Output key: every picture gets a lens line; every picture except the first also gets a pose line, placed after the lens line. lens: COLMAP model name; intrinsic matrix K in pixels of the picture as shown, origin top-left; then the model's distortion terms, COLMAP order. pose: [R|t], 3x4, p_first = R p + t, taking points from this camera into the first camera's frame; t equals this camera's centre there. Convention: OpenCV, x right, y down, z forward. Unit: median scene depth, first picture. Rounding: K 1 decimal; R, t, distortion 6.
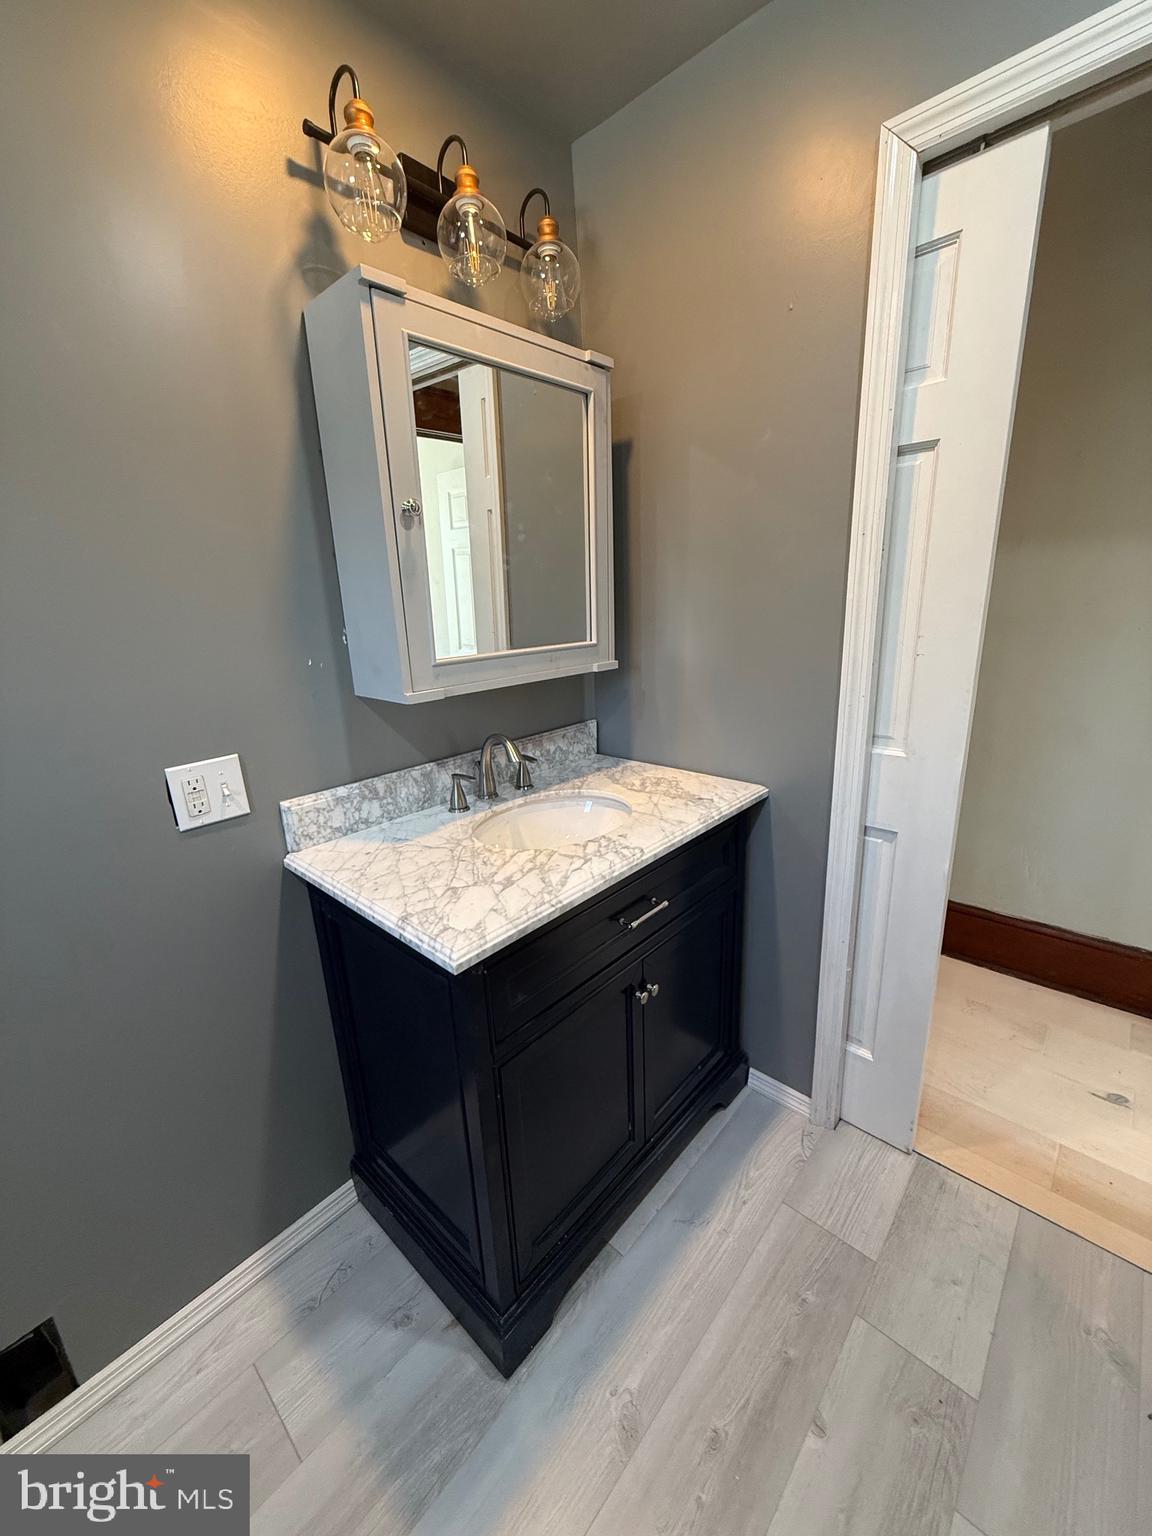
lens RADIAL K [[613.2, 0, 578.6], [0, 613.2, 764.9], [0, 0, 1]] dist [0.000514, -0.000361]
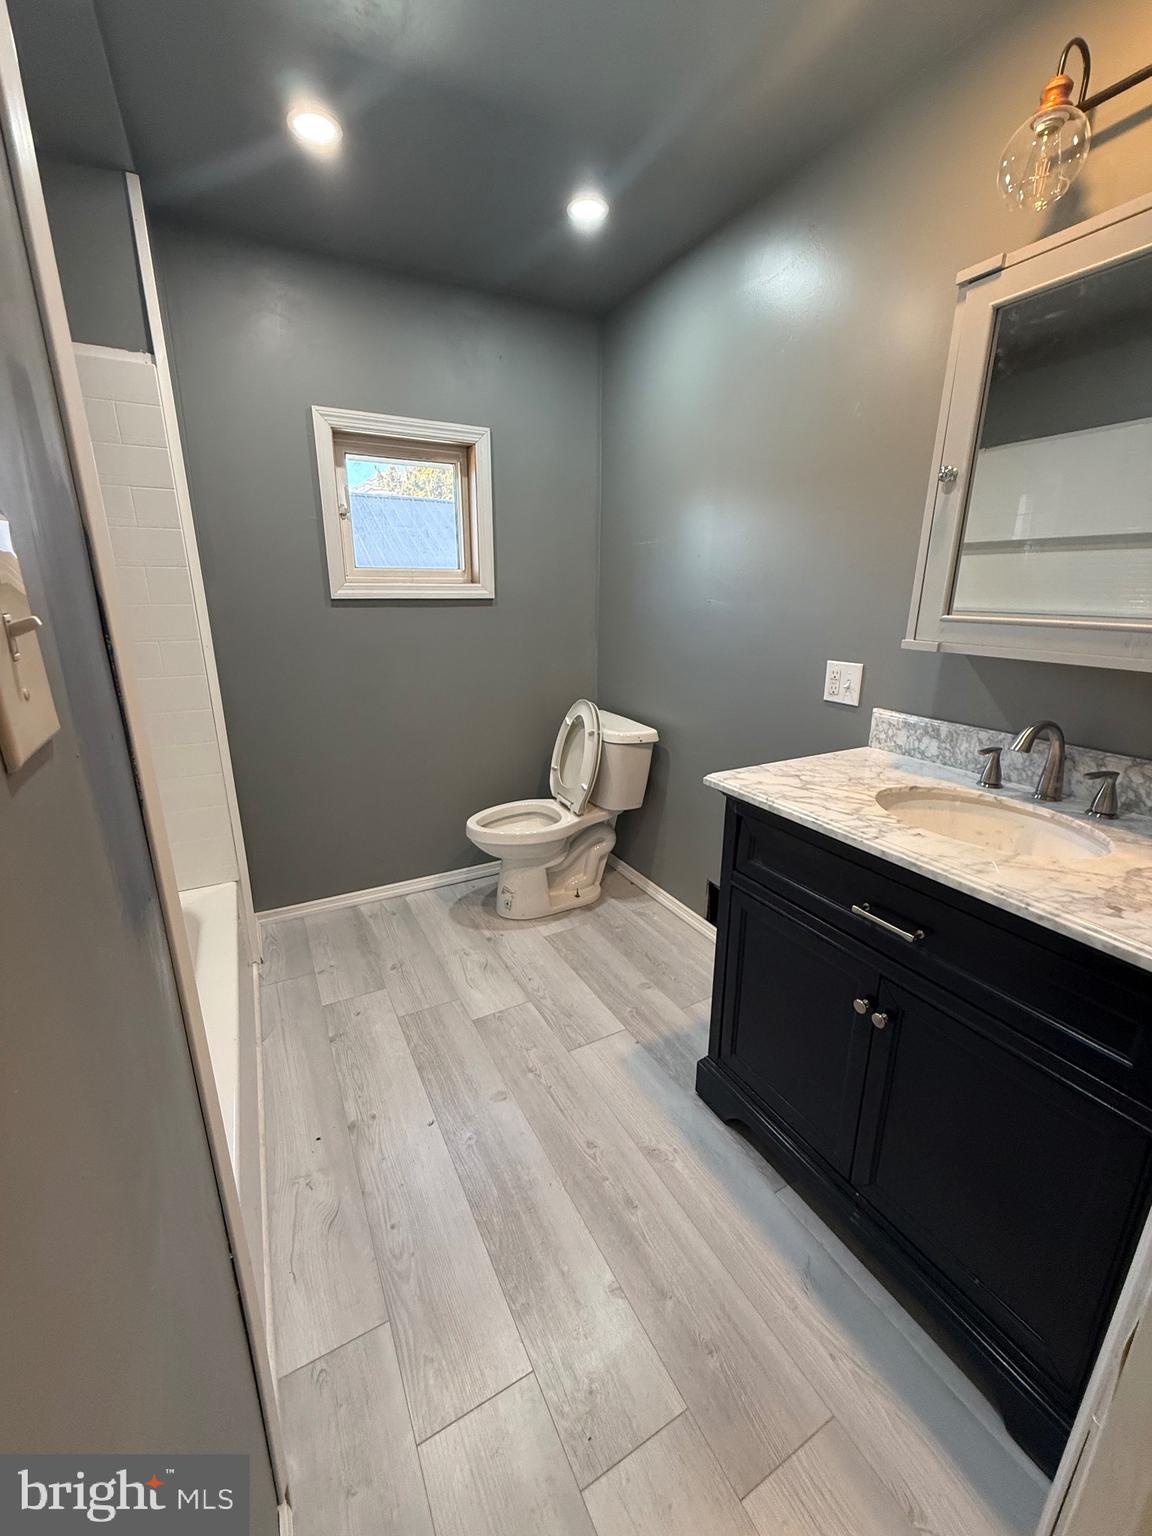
lens RADIAL K [[613.2, 0, 575.5], [0, 613.2, 764.4], [0, 0, 1]] dist [0.000514, -0.000361]
pose [[-0.335204, 0.298034, -0.893764, 0.963925], [-0.246767, 0.887757, 0.388580, -0.186878], [0.909255, 0.350805, -0.224034, 0.708409]]
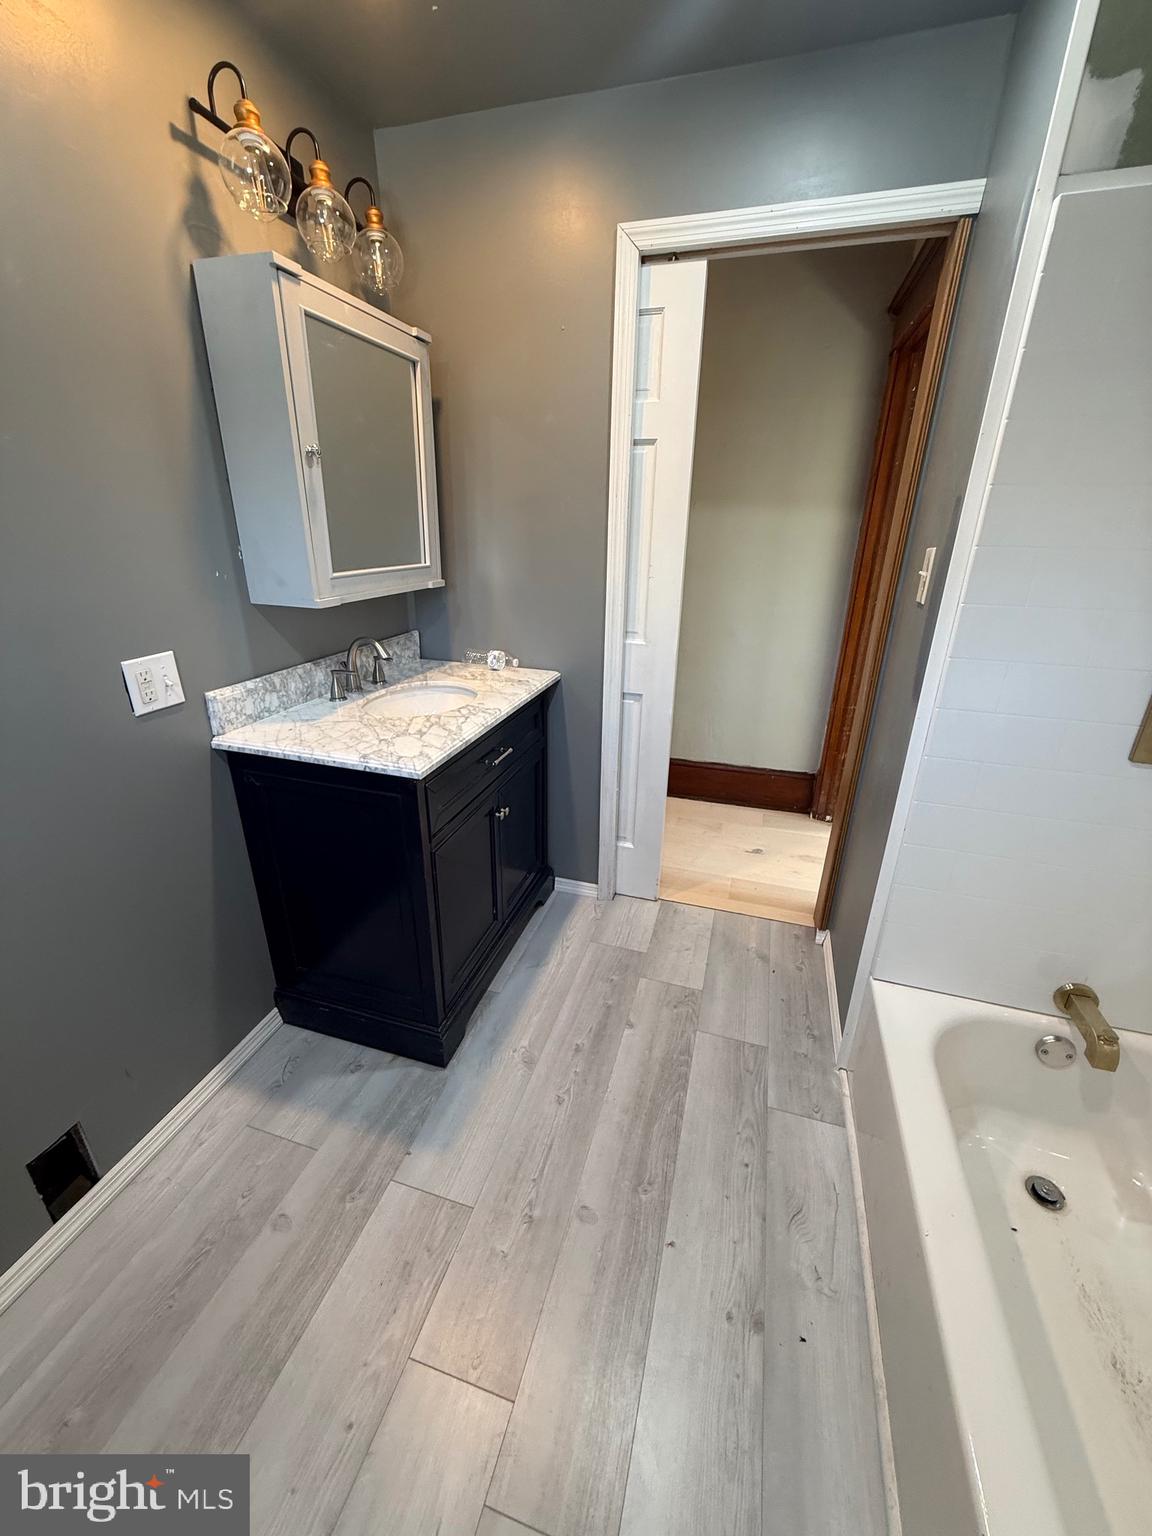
lens RADIAL K [[613.2, 0, 579.3], [0, 613.2, 765.3], [0, 0, 1]] dist [0.000514, -0.000361]
pose [[0.900355, -0.110292, 0.420948, -0.333542], [0.065729, 0.990717, 0.118990, 0.101551], [-0.430164, -0.079465, 0.899246, -0.387360]]
